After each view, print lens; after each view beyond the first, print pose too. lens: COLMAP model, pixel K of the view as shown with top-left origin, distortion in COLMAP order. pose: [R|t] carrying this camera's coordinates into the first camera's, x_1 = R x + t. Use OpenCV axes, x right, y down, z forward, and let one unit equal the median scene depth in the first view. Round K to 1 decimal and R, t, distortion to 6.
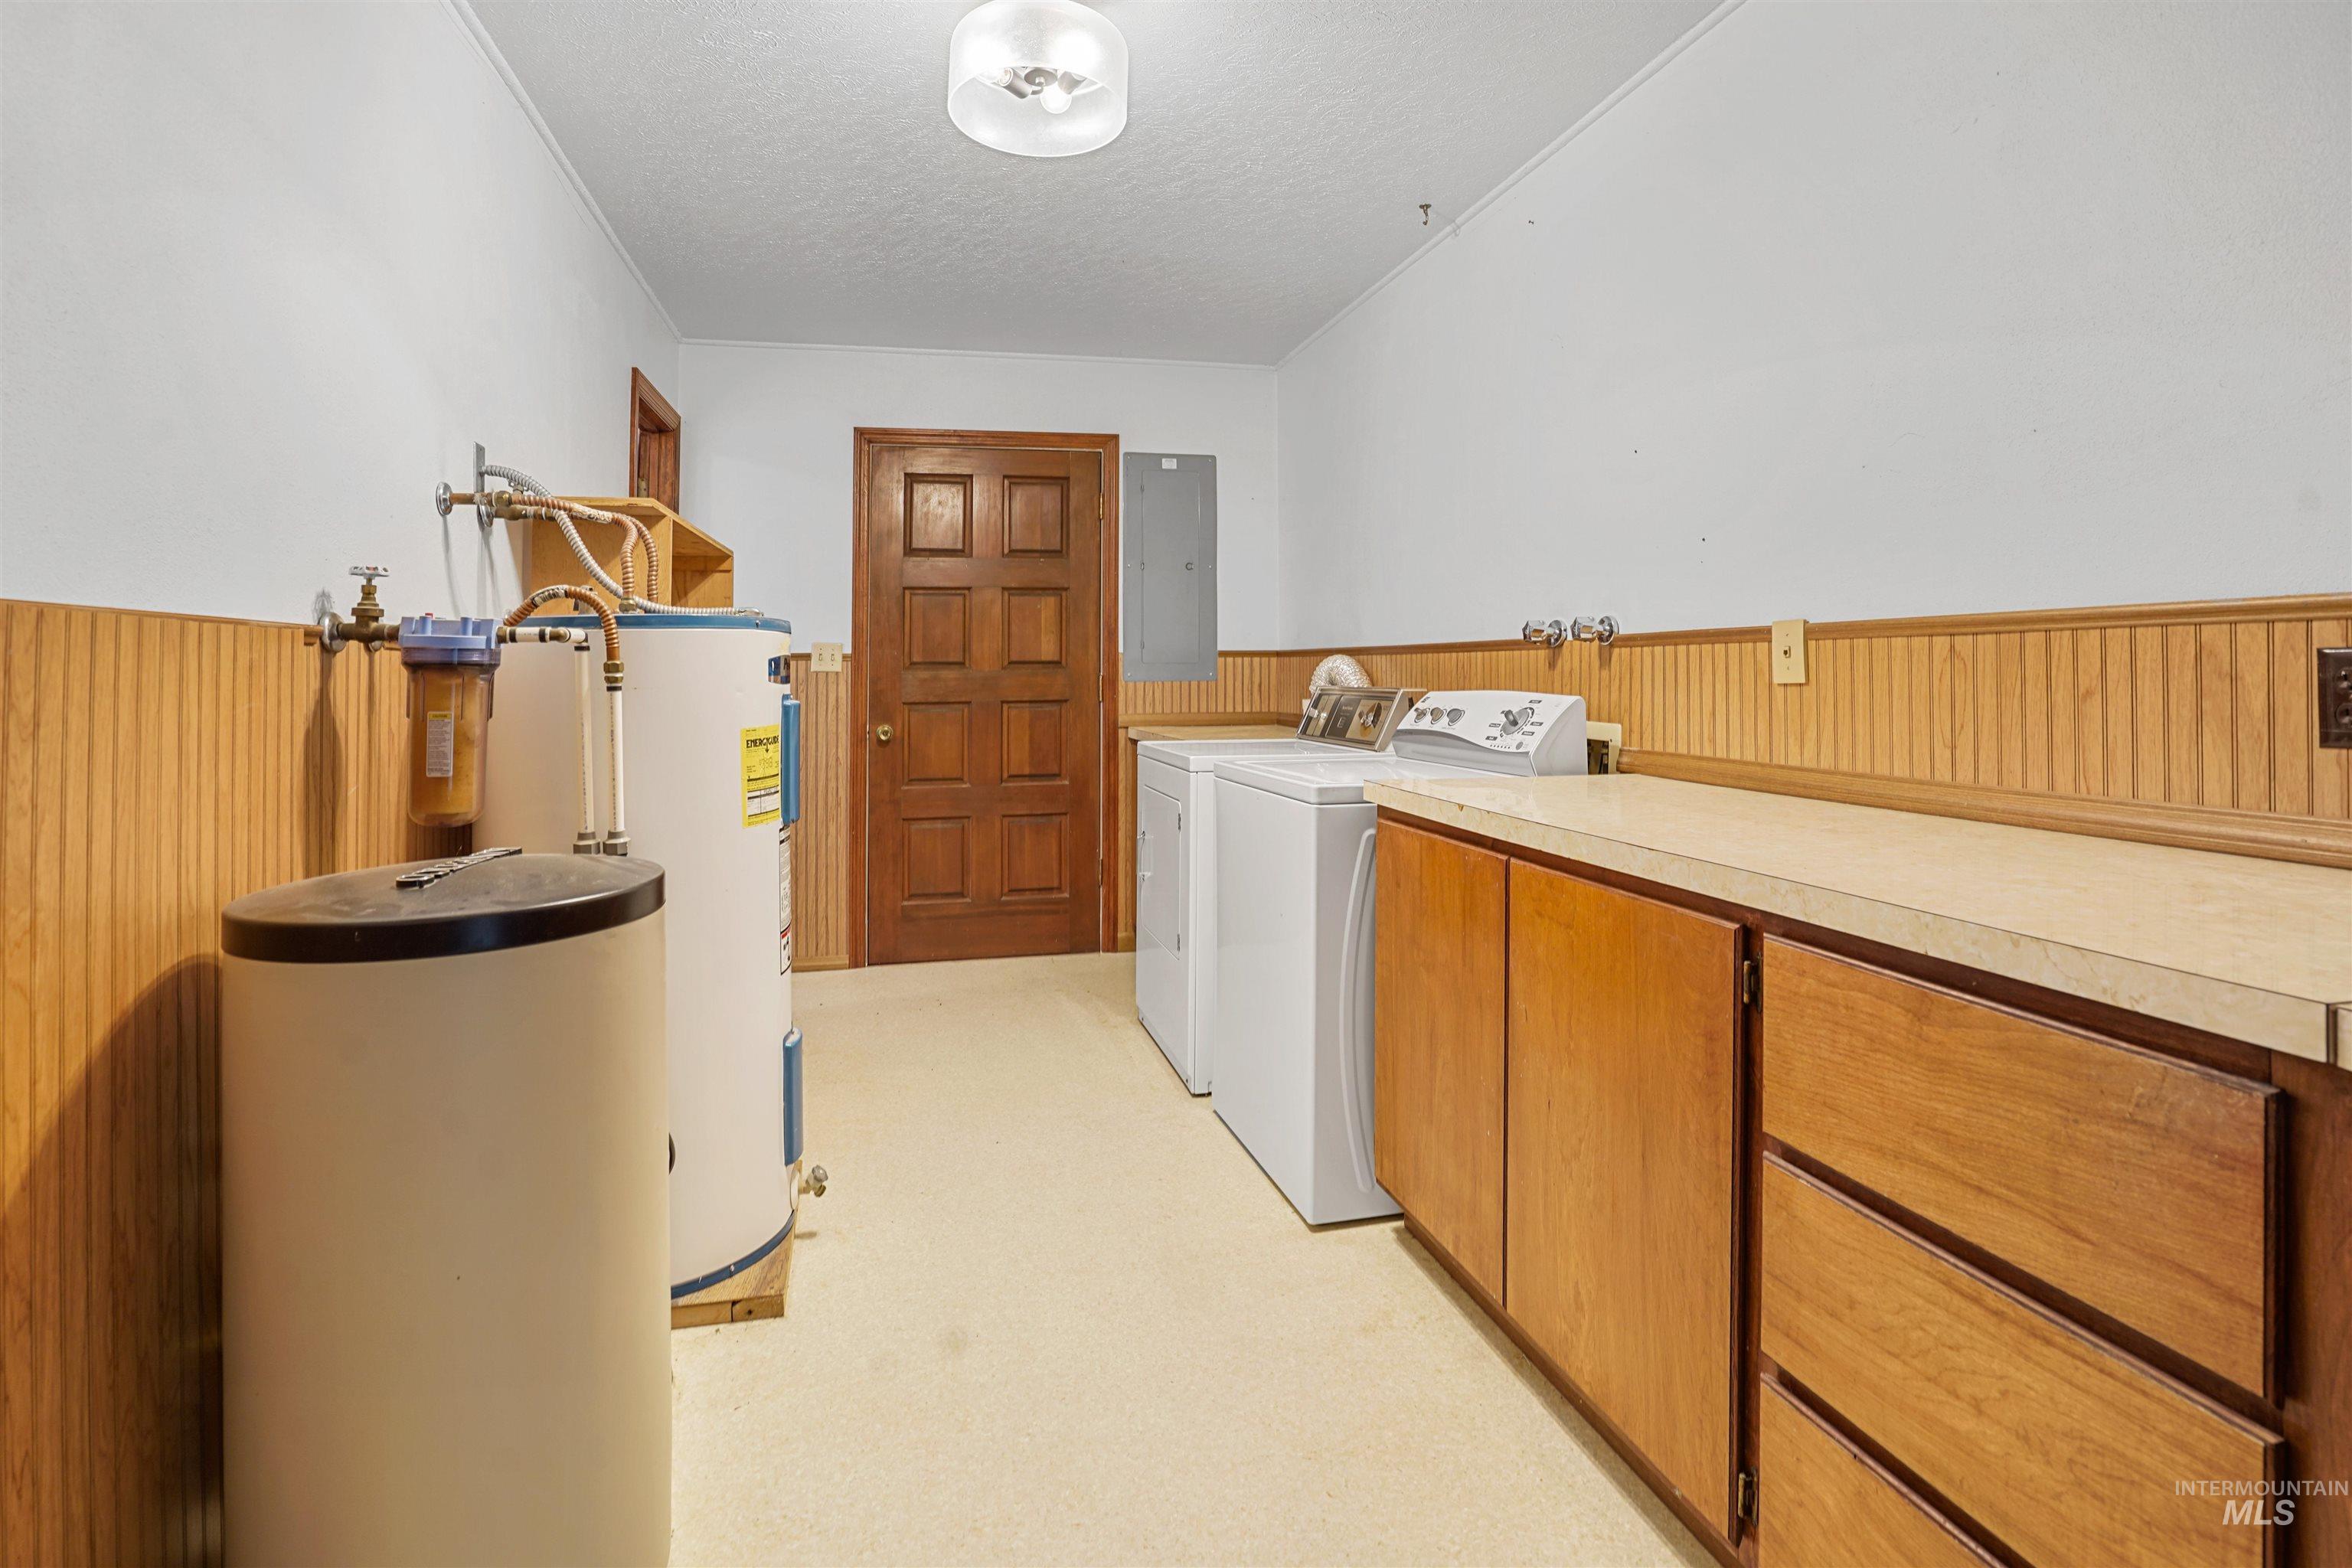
lens RADIAL K [[1203.7, 0, 1156.8], [0, 1203.7, 726.5], [0, 0, 1]] dist [-0.062189, 0.030044]
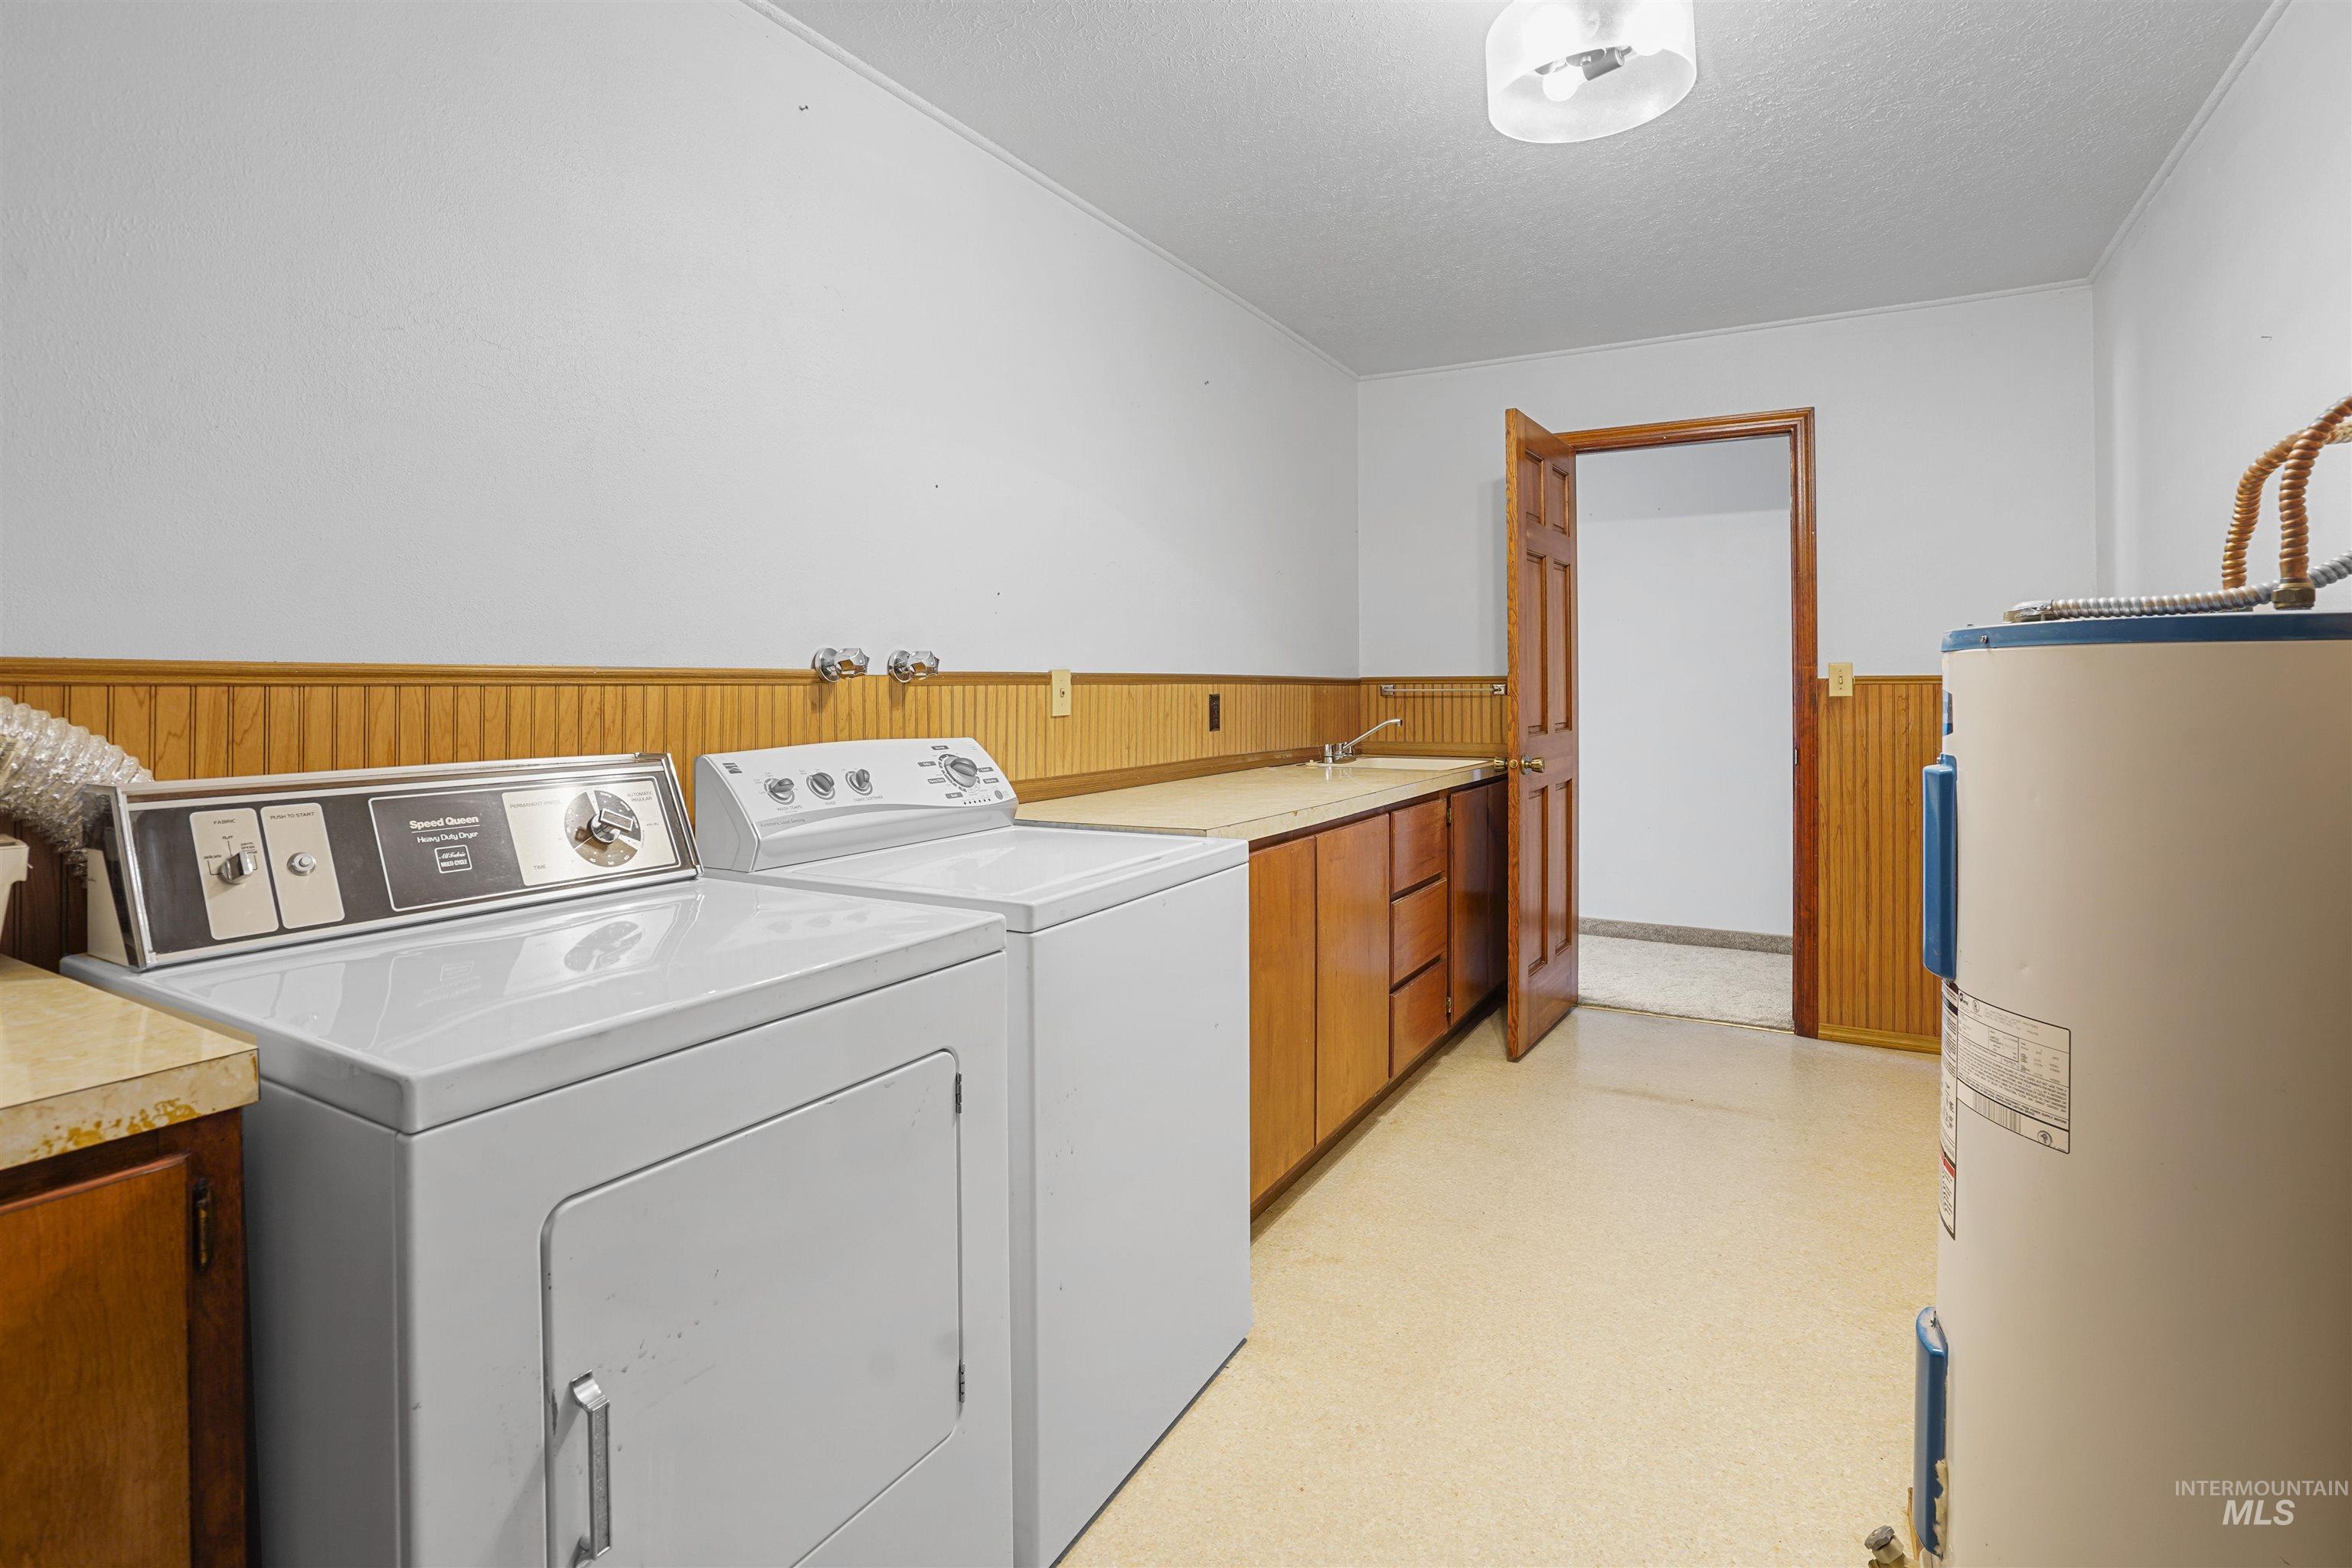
lens RADIAL K [[1105.4, 0, 1176.0], [0, 1105.4, 784.0], [0, 0, 1]] dist [-0.087522, 0.030127]
pose [[-0.731749, -0.026131, 0.681073, -0.418449], [0.060690, 0.992797, 0.103296, -0.079407], [-0.678867, 0.116921, -0.724893, 1.789191]]
